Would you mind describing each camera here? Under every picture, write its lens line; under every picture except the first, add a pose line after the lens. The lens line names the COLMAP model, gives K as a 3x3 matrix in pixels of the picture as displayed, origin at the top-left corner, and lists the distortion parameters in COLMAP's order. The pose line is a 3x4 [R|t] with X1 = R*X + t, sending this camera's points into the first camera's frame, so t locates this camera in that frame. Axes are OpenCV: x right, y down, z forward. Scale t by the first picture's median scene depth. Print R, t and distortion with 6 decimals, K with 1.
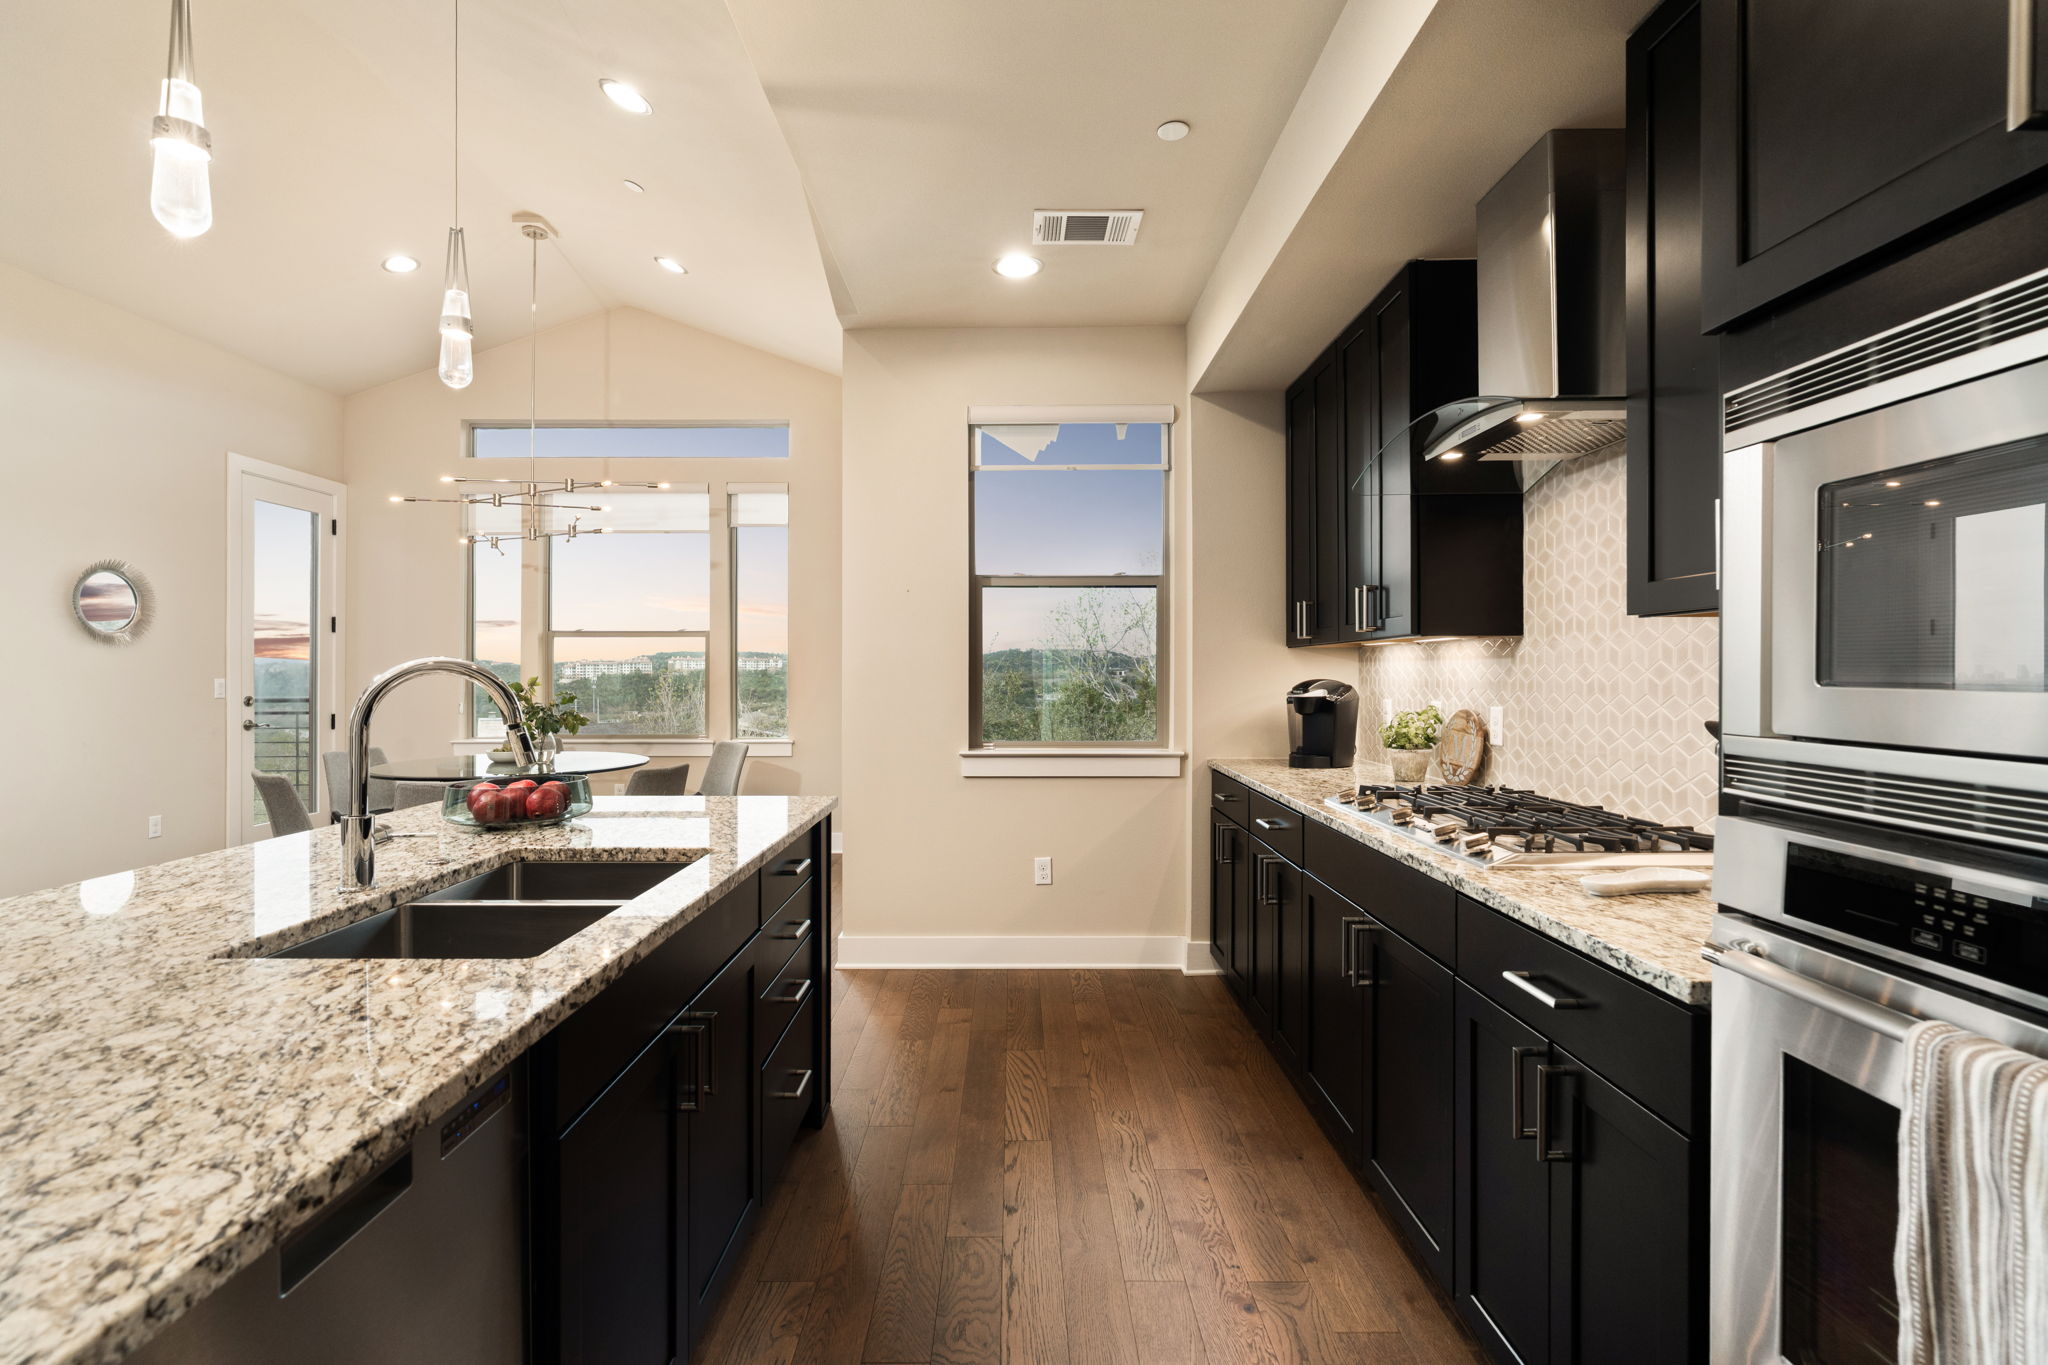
lens RADIAL K [[919.5, 0, 1030.3], [0, 919.5, 673.2], [0, 0, 1]] dist [-0.004296, 0.002619]
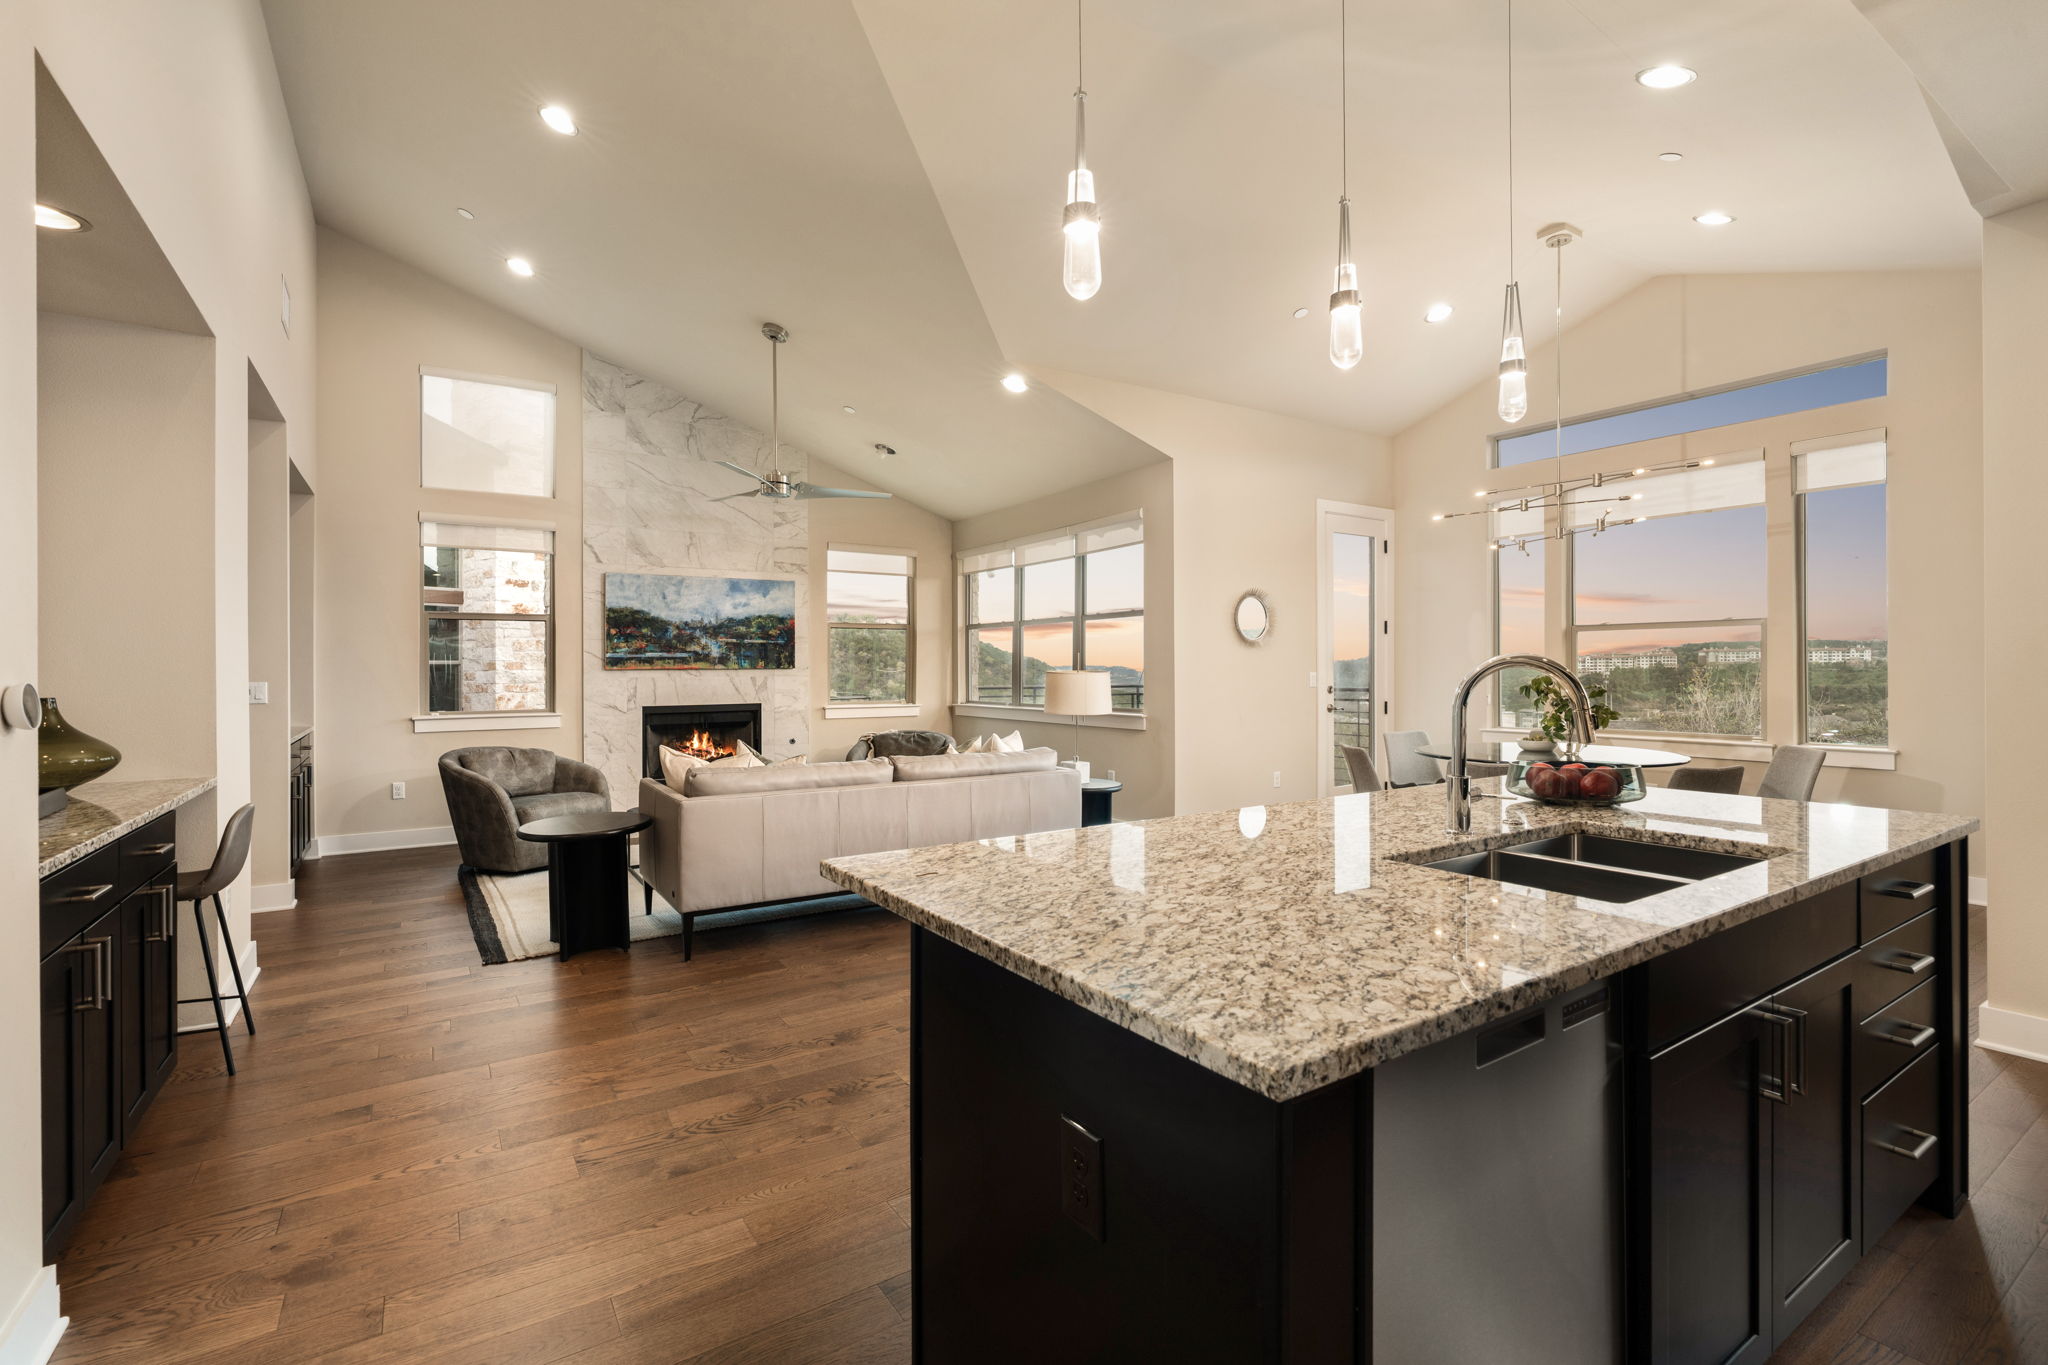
lens RADIAL K [[919.5, 0, 1021.8], [0, 919.5, 665.4], [0, 0, 1]] dist [-0.004296, 0.002619]
pose [[0.531960, -0.004991, -0.846755, 0.030834], [0.002730, 0.999988, -0.004179, 0.001667], [0.846765, -0.000088, 0.531967, -0.161337]]
